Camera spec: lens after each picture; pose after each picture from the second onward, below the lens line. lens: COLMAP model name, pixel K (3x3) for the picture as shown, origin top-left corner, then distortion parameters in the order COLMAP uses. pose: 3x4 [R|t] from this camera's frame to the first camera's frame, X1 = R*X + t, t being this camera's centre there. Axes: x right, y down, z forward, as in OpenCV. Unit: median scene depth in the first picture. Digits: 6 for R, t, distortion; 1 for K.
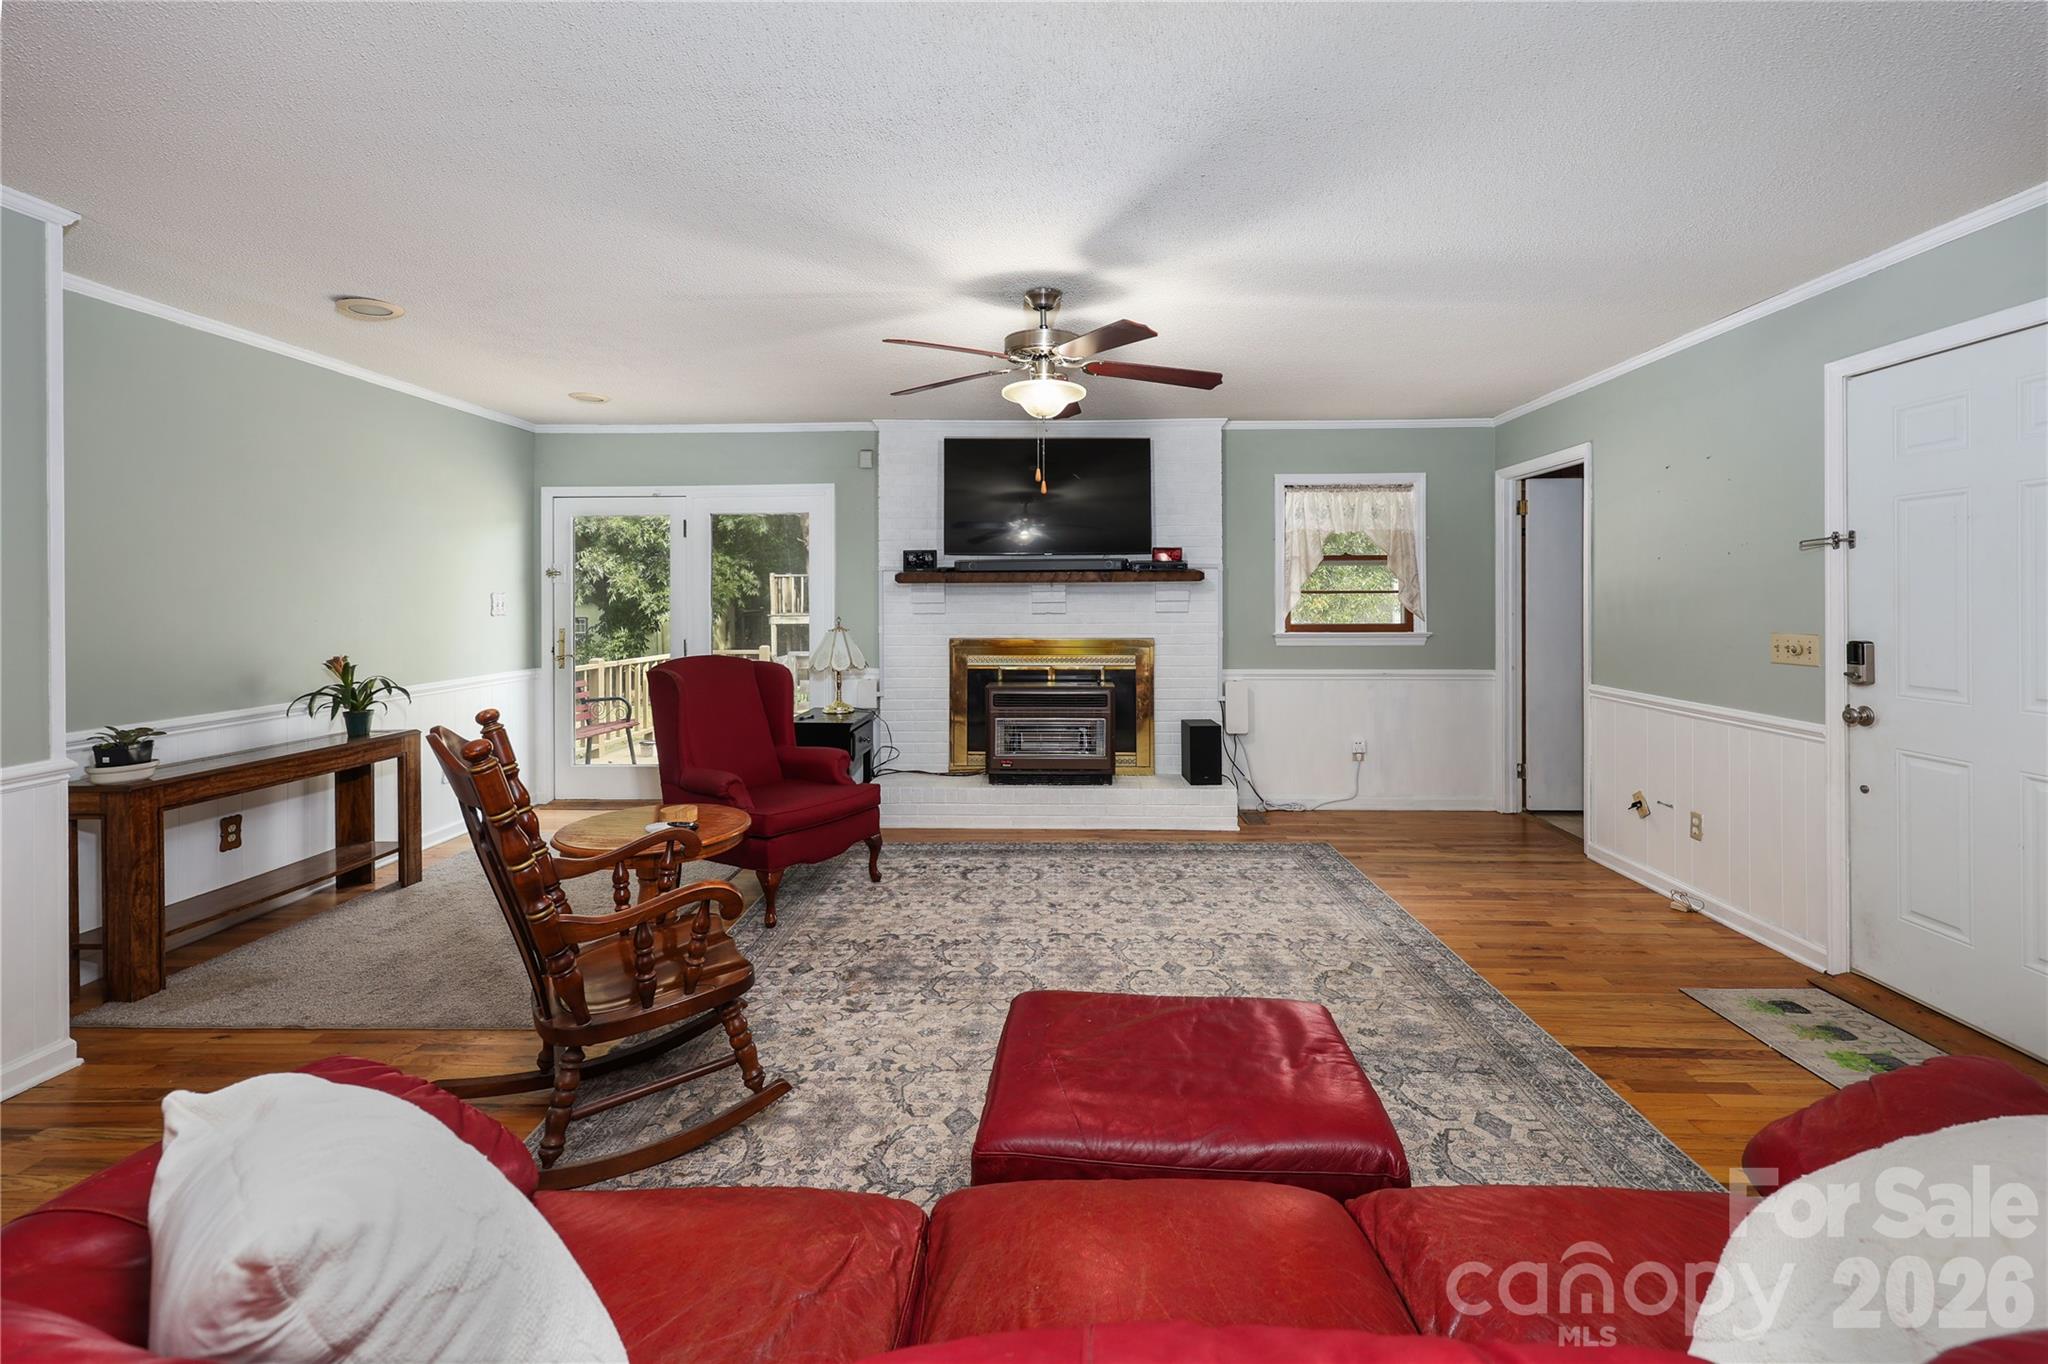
lens RADIAL K [[837.0, 0, 1036.0], [0, 837.0, 591.2], [0, 0, 1]] dist [0.002271, -0.000021]
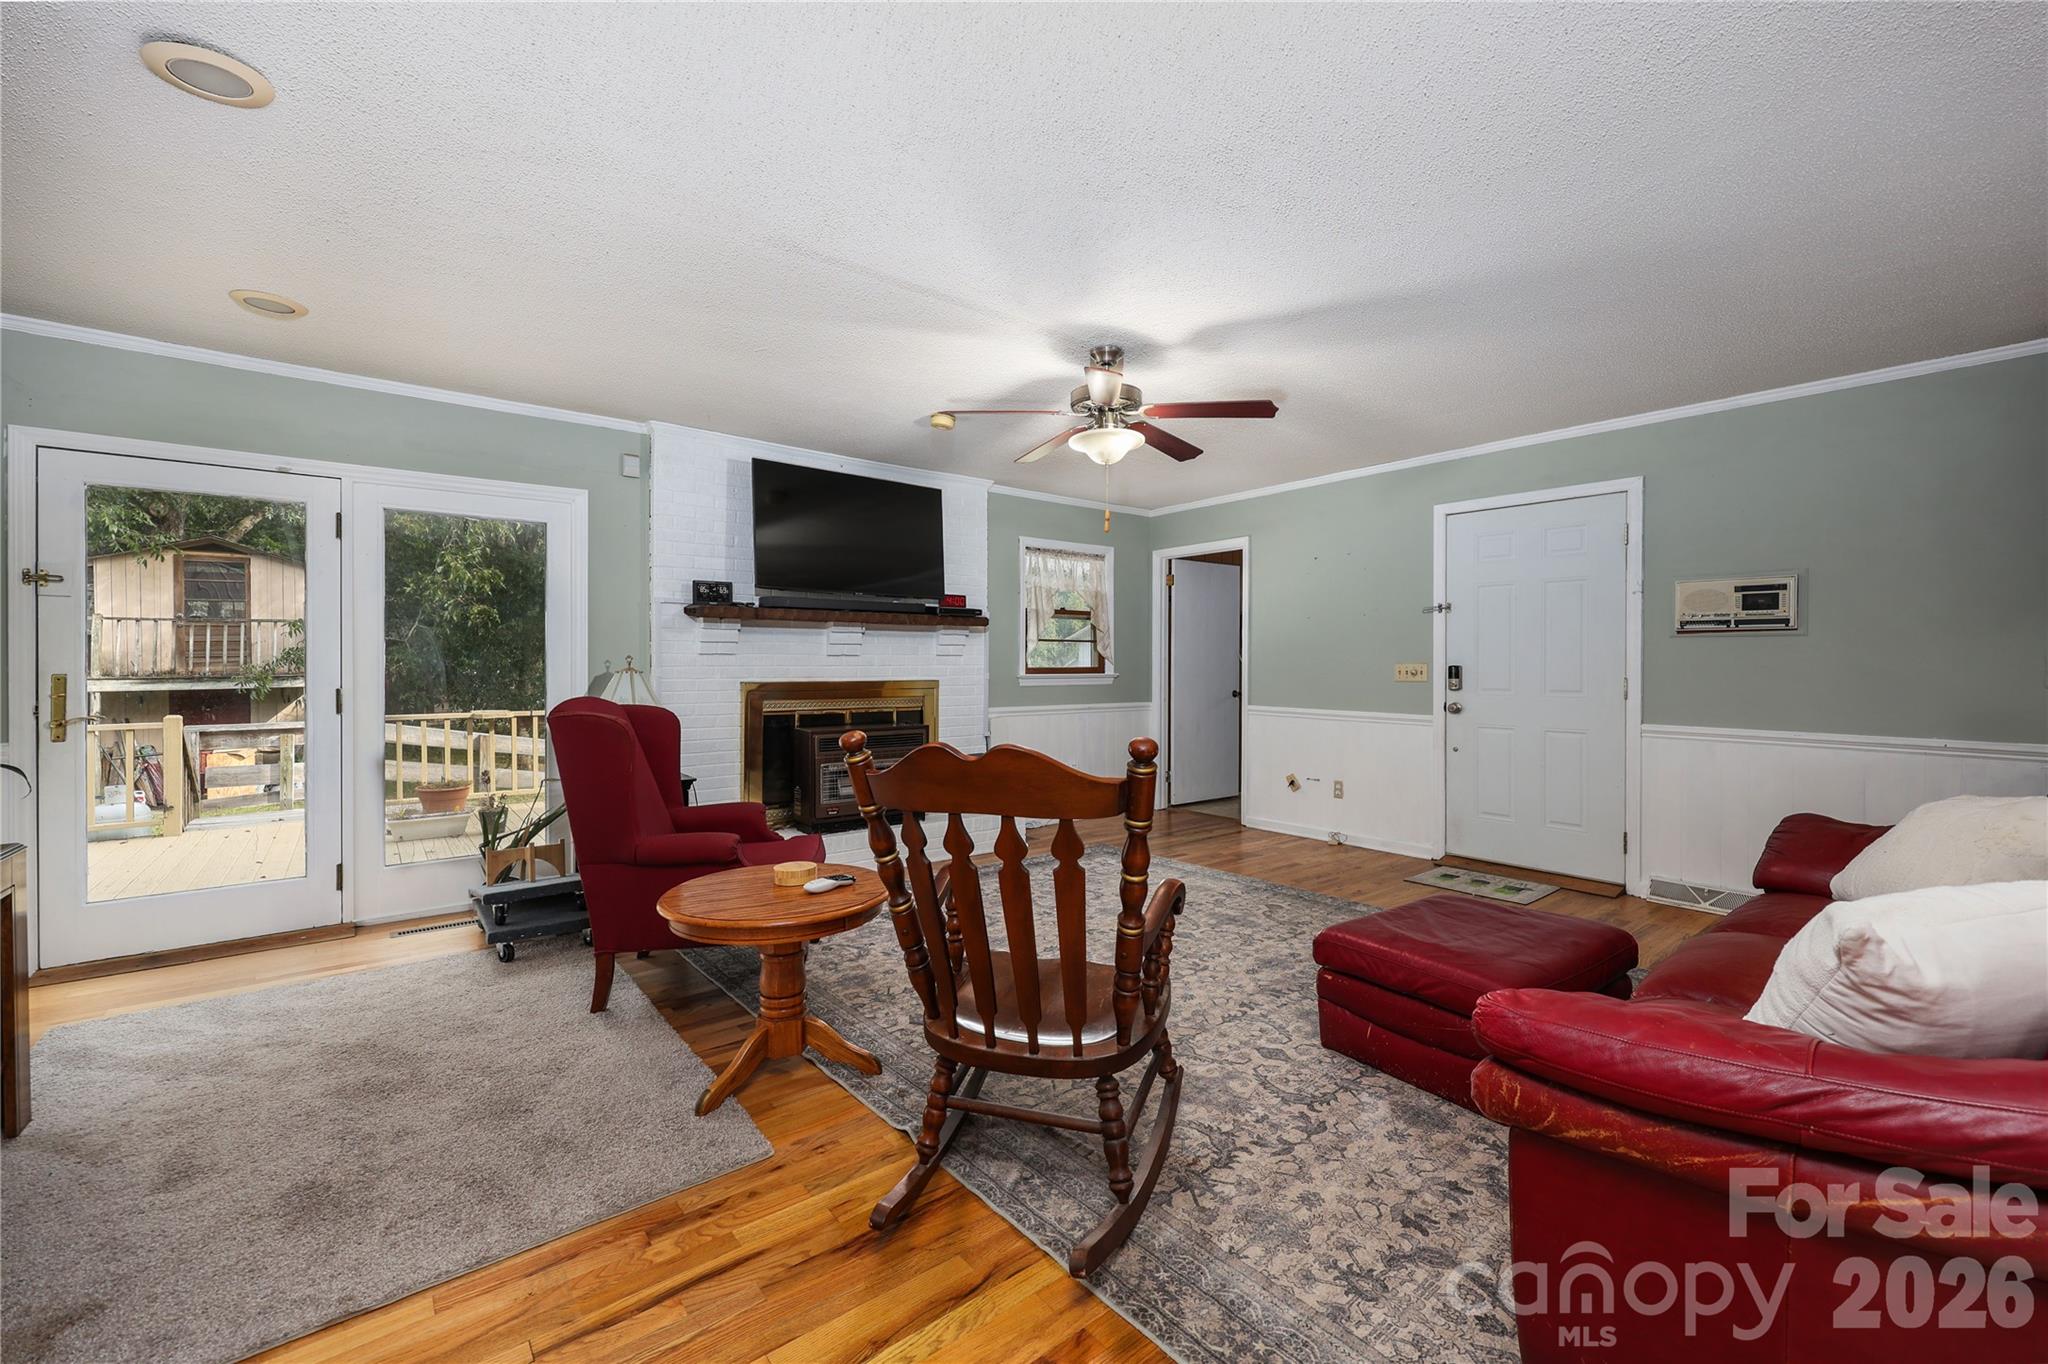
lens RADIAL K [[837.0, 0, 1027.7], [0, 837.0, 660.4], [0, 0, 1]] dist [0.002271, -0.000021]
pose [[0.766760, 0.006918, 0.641897, -0.478250], [-0.008855, 0.999961, -0.000200, 0.033168], [-0.641873, -0.005530, 0.766791, 0.132601]]
